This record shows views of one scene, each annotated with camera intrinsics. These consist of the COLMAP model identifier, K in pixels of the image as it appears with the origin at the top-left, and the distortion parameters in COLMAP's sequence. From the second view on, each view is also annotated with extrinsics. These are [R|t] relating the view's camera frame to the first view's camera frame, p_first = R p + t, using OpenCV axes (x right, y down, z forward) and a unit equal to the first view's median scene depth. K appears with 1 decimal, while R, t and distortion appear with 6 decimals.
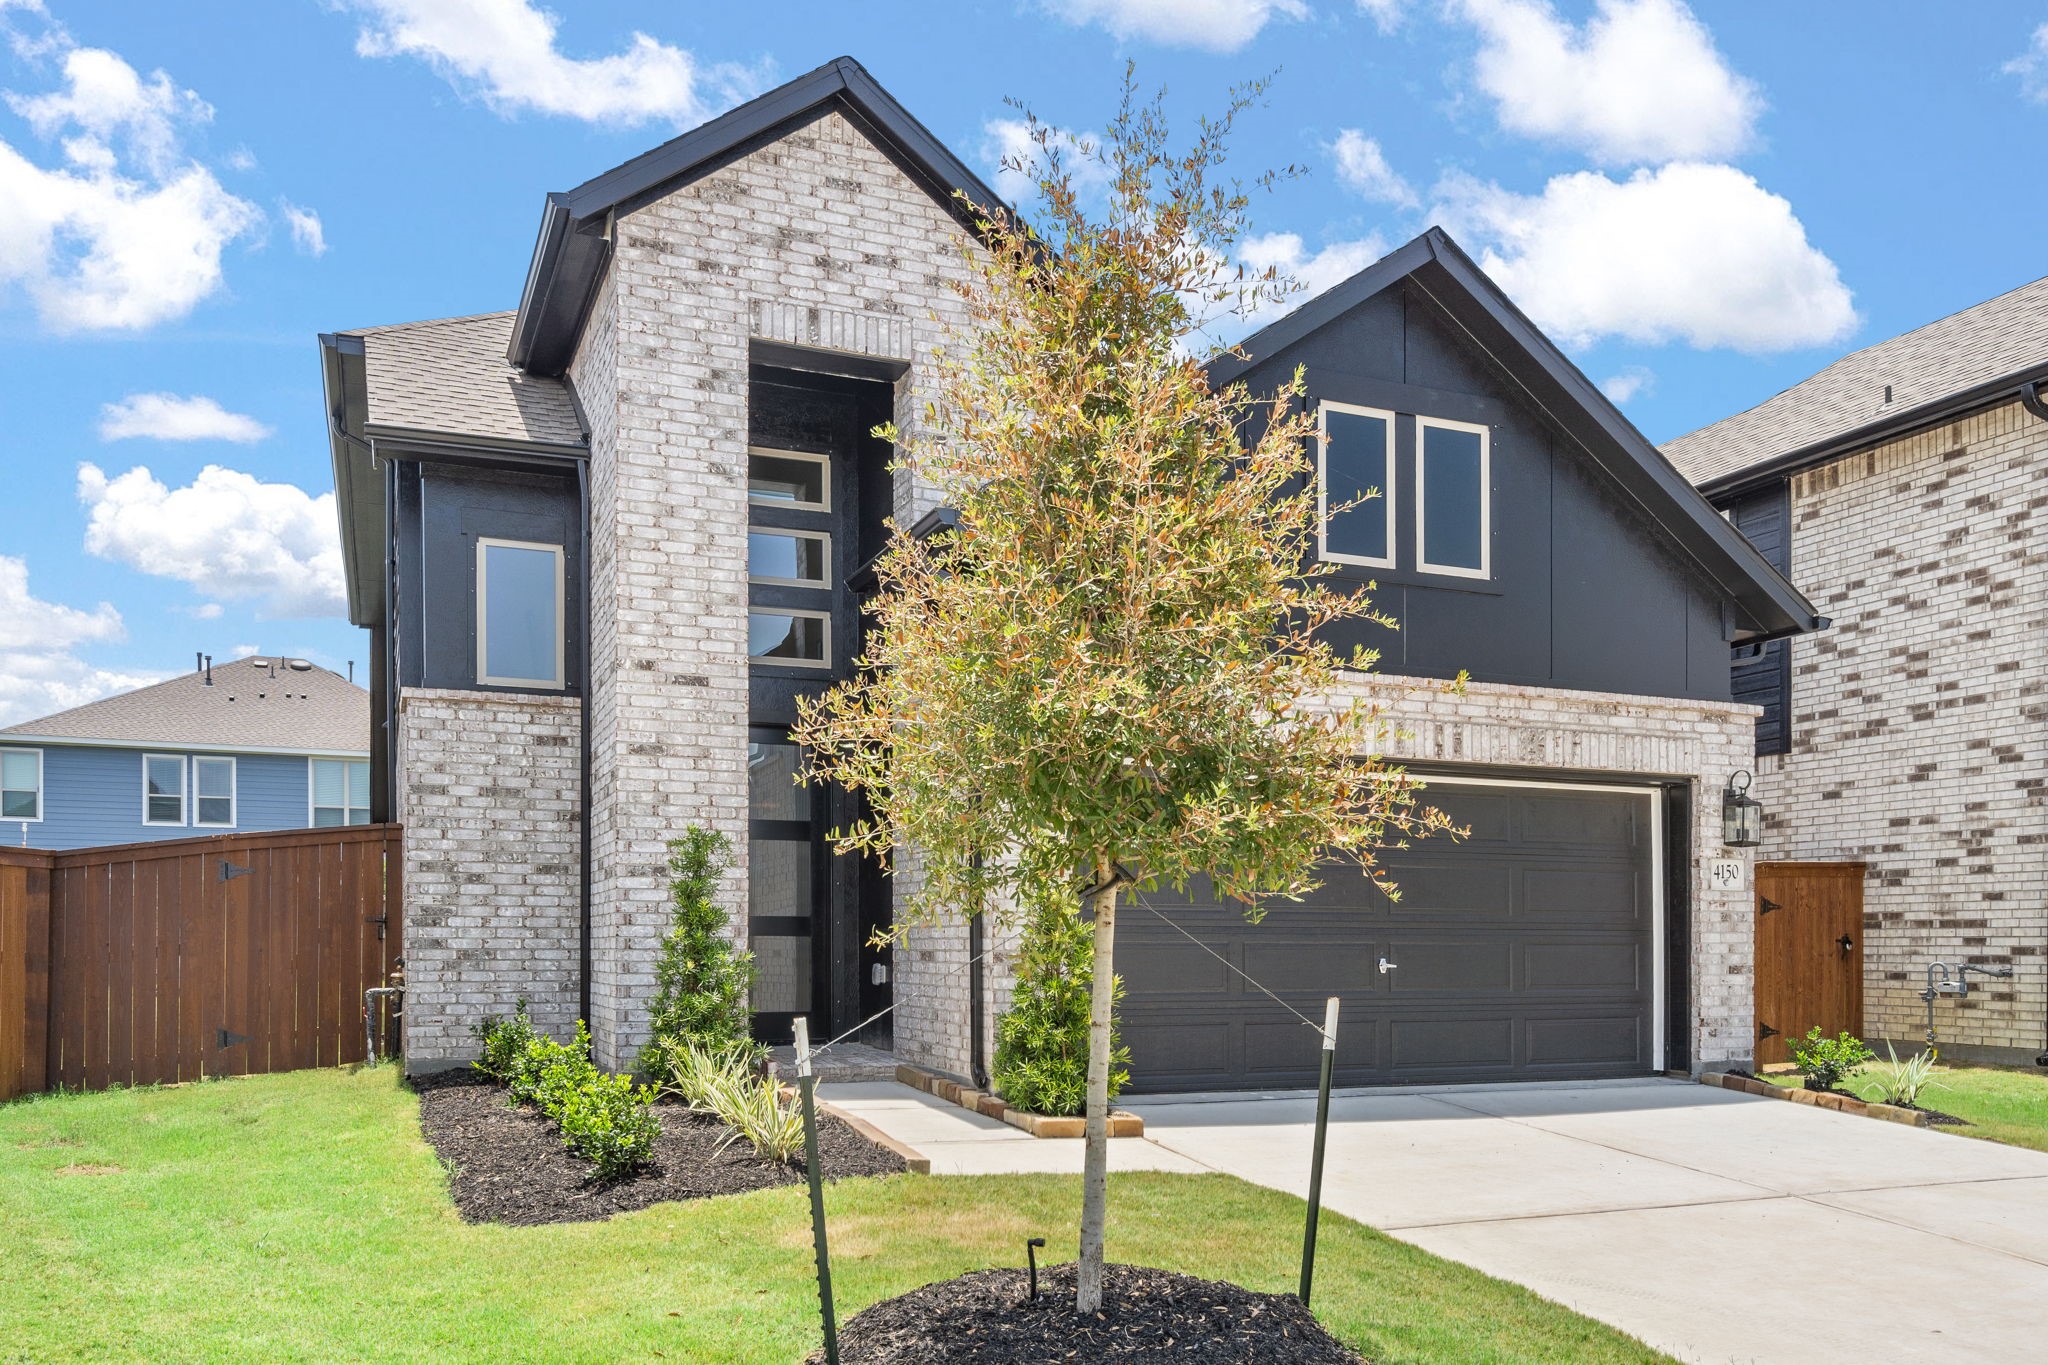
lens RADIAL K [[1495.5, 0, 1030.6], [0, 1495.5, 570.0], [0, 0, 1]] dist [0.002474, 0.001833]
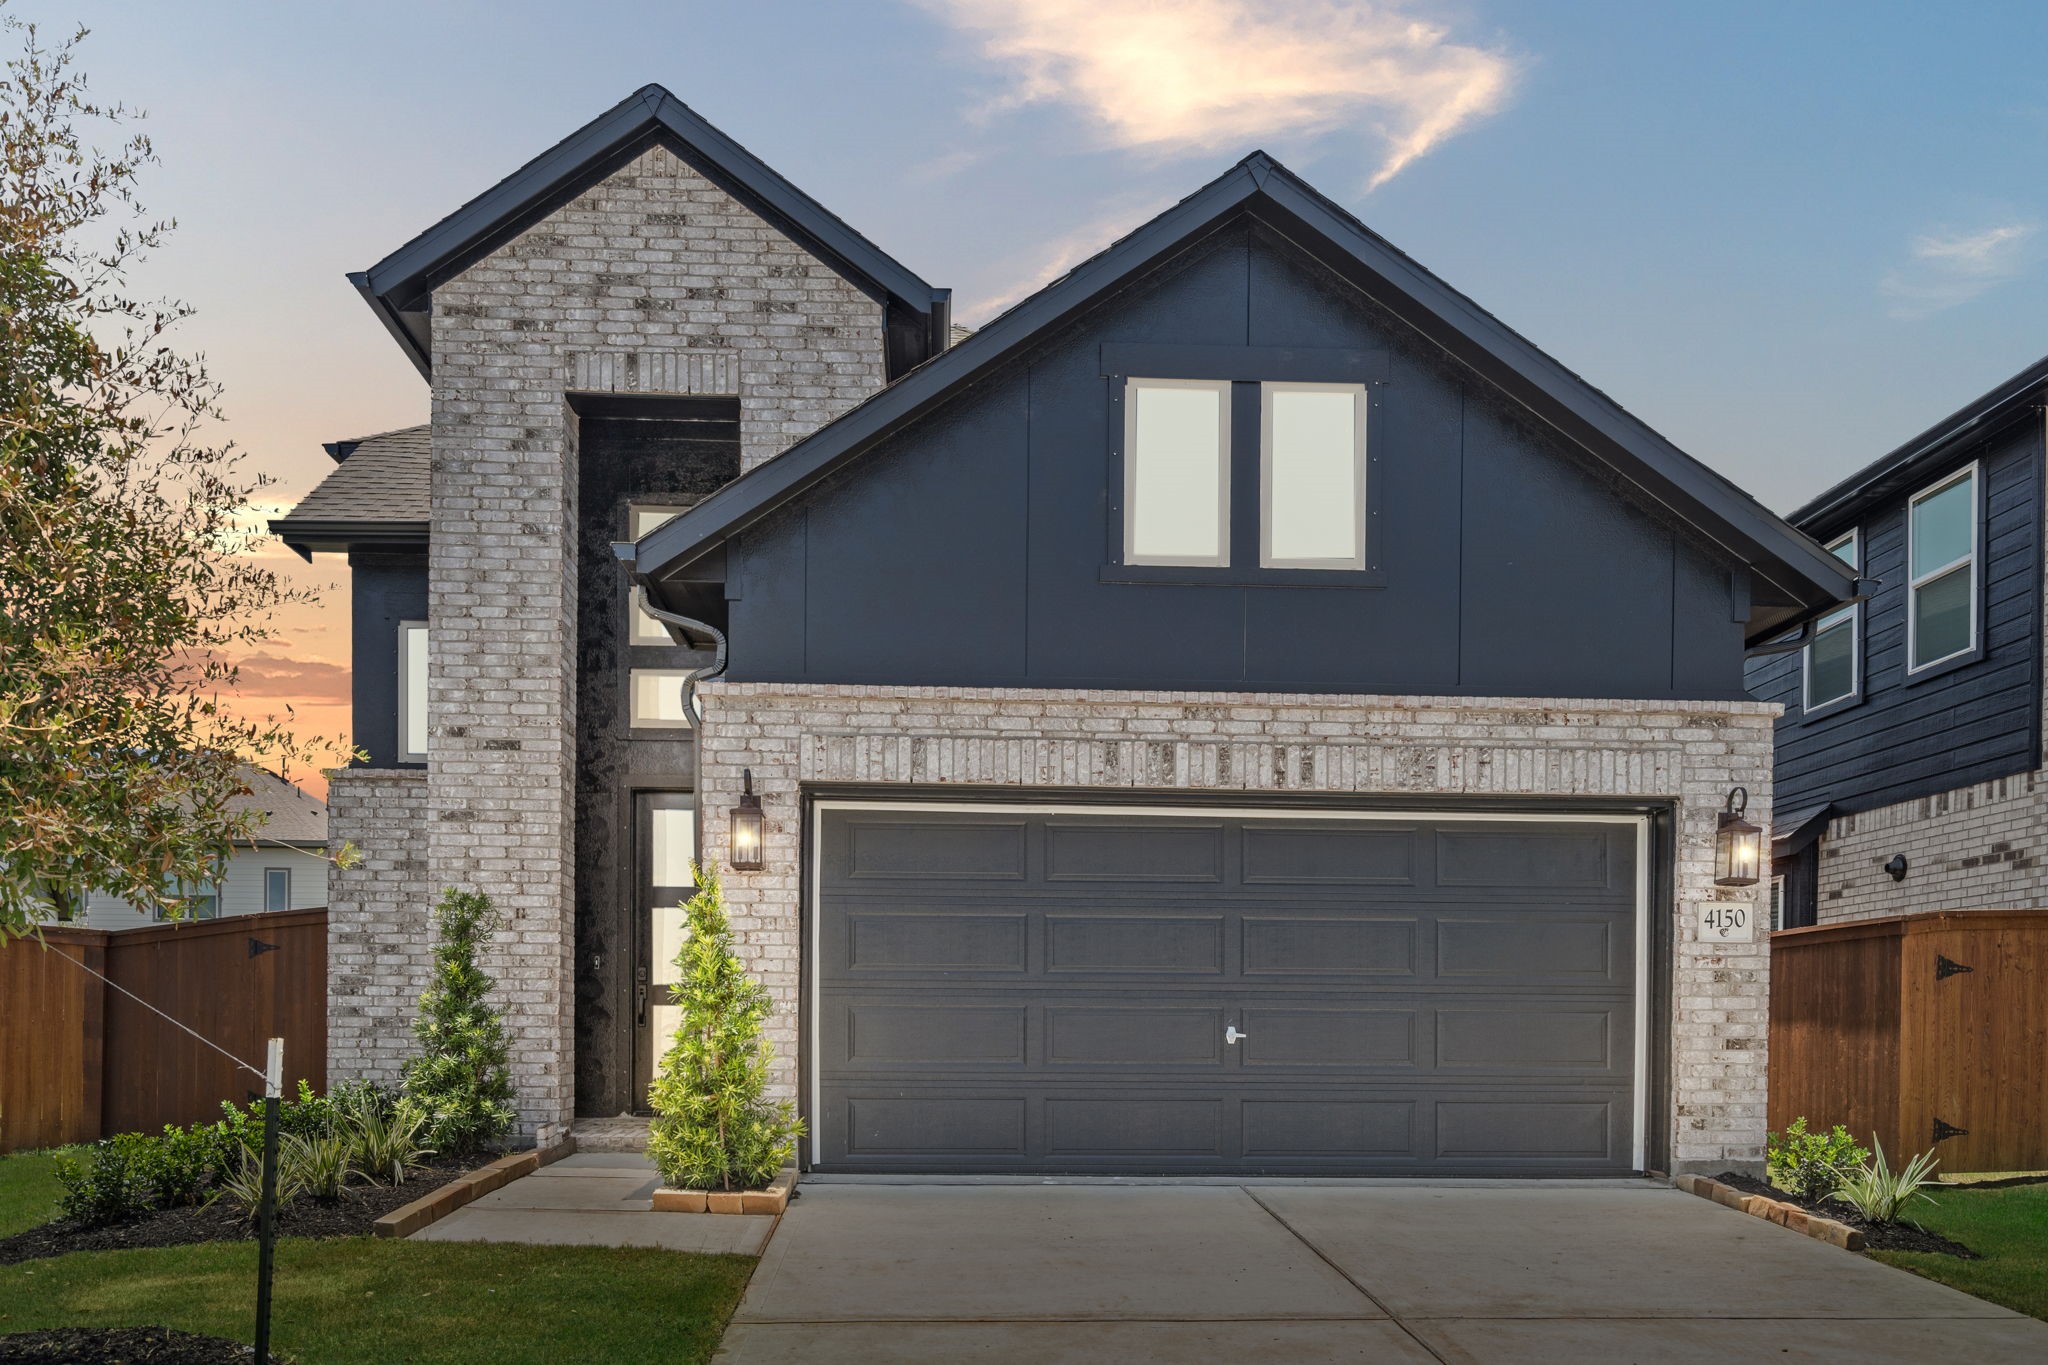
lens RADIAL K [[1560.3, 0, 1024.0], [0, 1560.3, 682.5], [0, 0, 1]] dist [0.006070, 0.000224]
pose [[0.943734, -0.069314, -0.323359, 0.404112], [0.076400, 0.997034, 0.009255, 0.046109], [0.321759, -0.033439, 0.946231, 0.126325]]
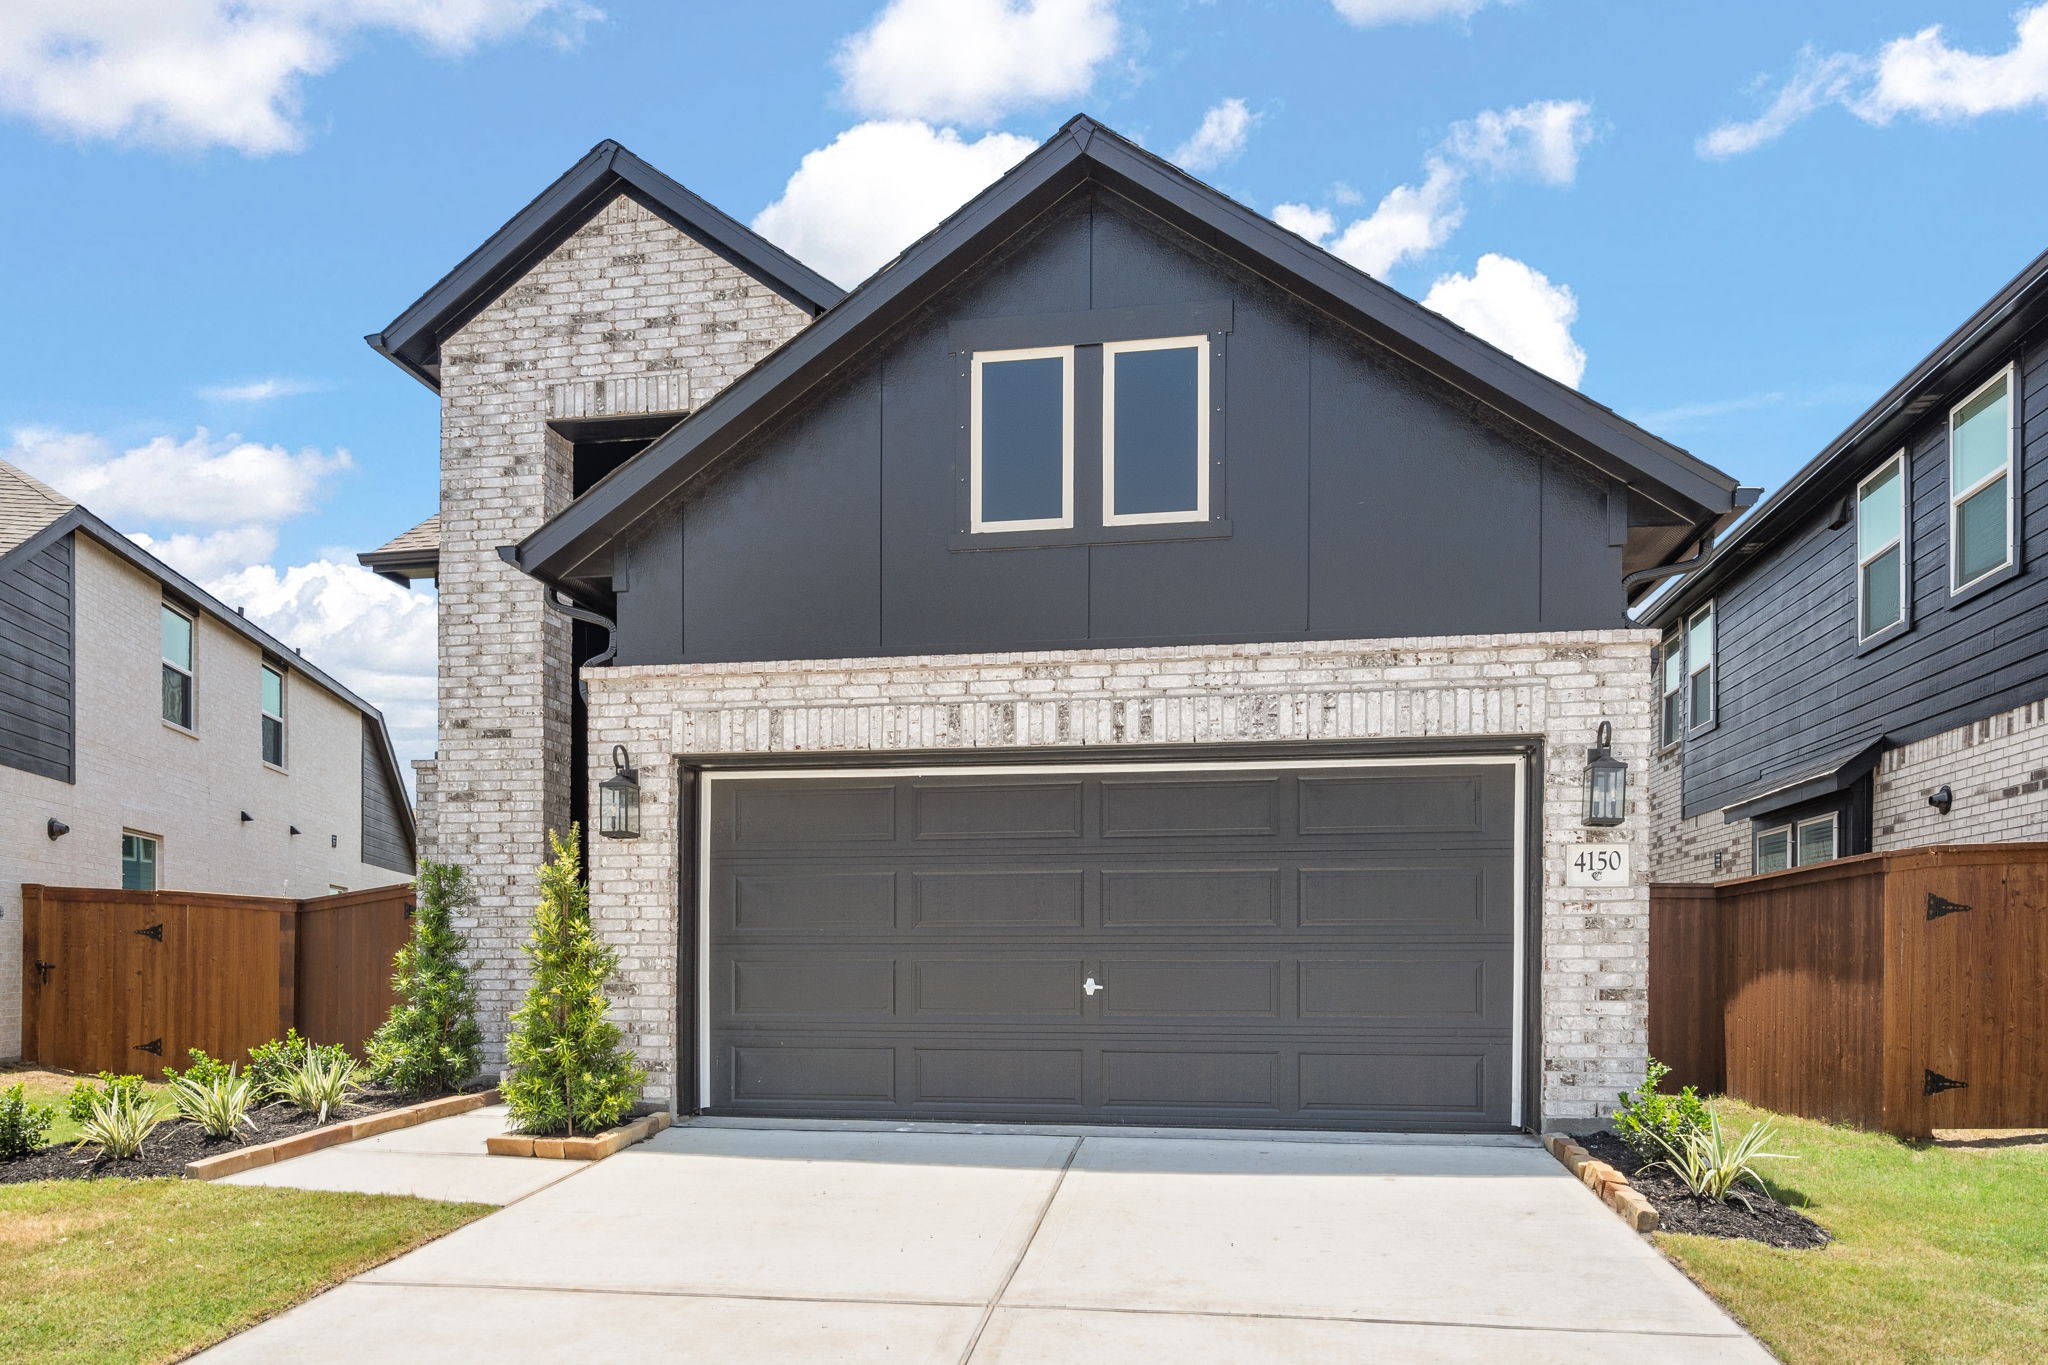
lens RADIAL K [[1320.7, 0, 1016.7], [0, 1320.7, 686.3], [0, 0, 1]] dist [0.003928, 0.003547]
pose [[0.851945, -0.111417, -0.511641, 0.579195], [0.129450, 0.991586, -0.000381, 0.083502], [0.507378, -0.065908, 0.859199, 0.319274]]
